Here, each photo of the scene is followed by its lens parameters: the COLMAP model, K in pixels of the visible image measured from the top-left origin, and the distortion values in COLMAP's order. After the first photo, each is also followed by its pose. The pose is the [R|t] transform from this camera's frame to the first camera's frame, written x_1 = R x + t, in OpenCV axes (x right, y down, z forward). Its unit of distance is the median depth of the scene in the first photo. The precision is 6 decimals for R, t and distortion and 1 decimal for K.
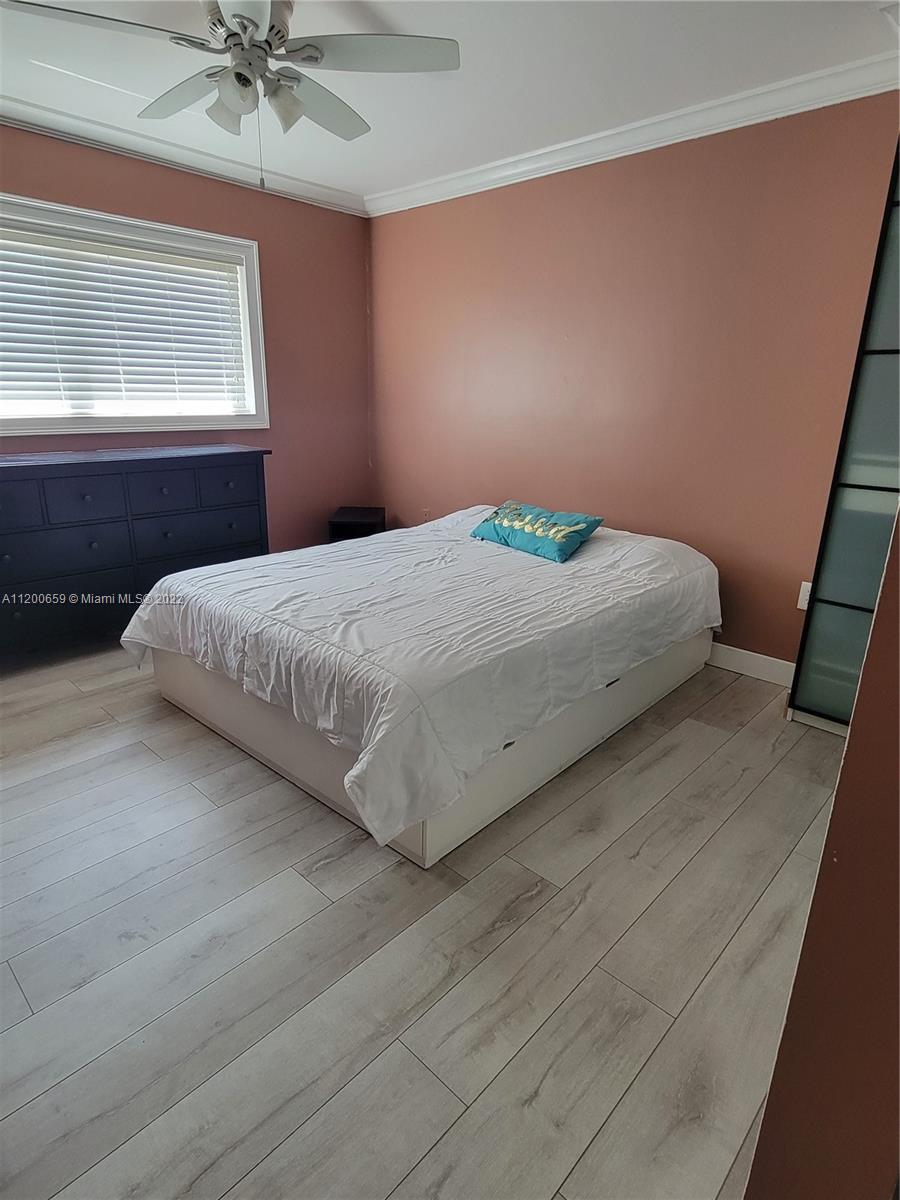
lens RADIAL K [[652.8, 0, 450.0], [0, 652.8, 600.0], [0, 0, 1]] dist [0.003708, 0.001106]
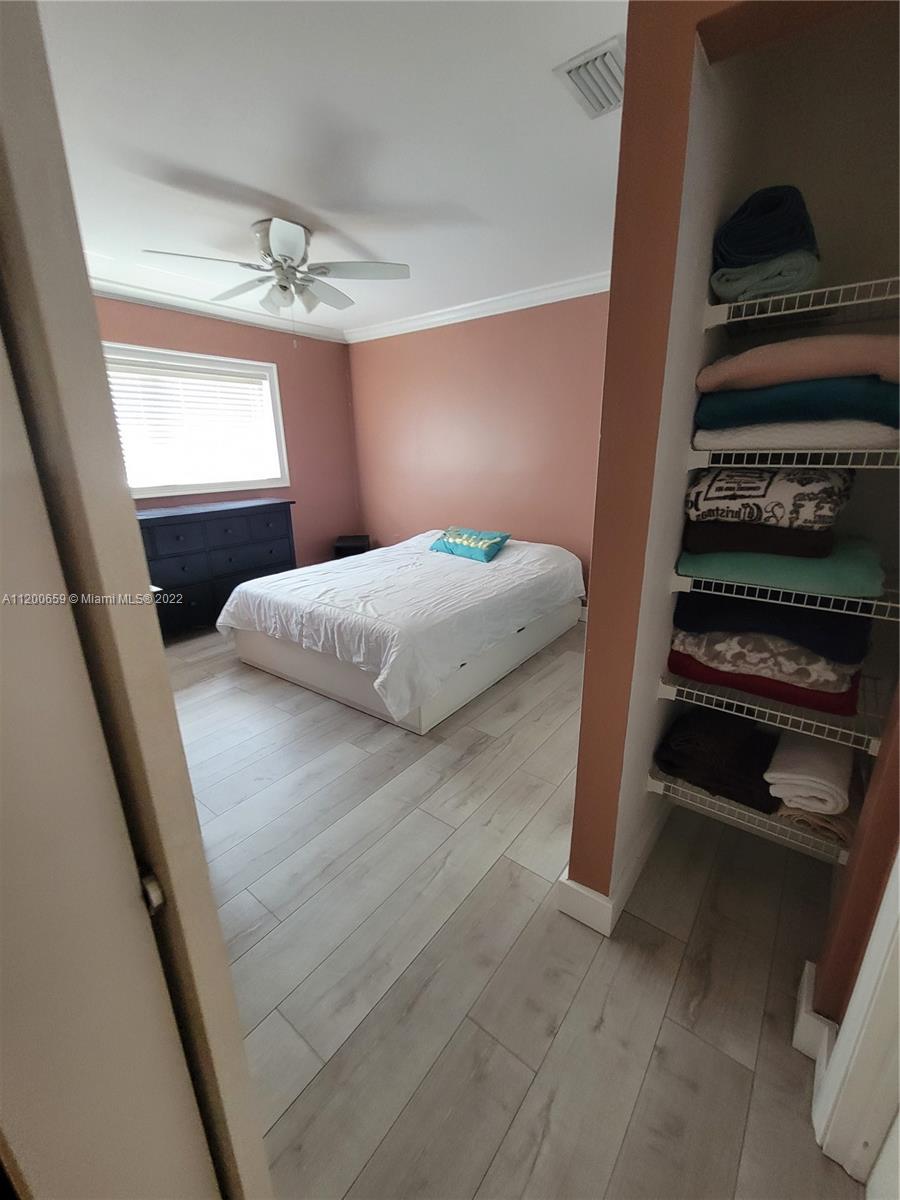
lens RADIAL K [[486.2, 0, 450.0], [0, 486.2, 600.0], [0, 0, 1]] dist [-0.000091, -0.000004]
pose [[0.994269, -0.062949, 0.086408, -0.043945], [0.063307, 0.997993, -0.001406, 0.044512], [-0.086147, 0.006868, 0.996259, -0.274540]]
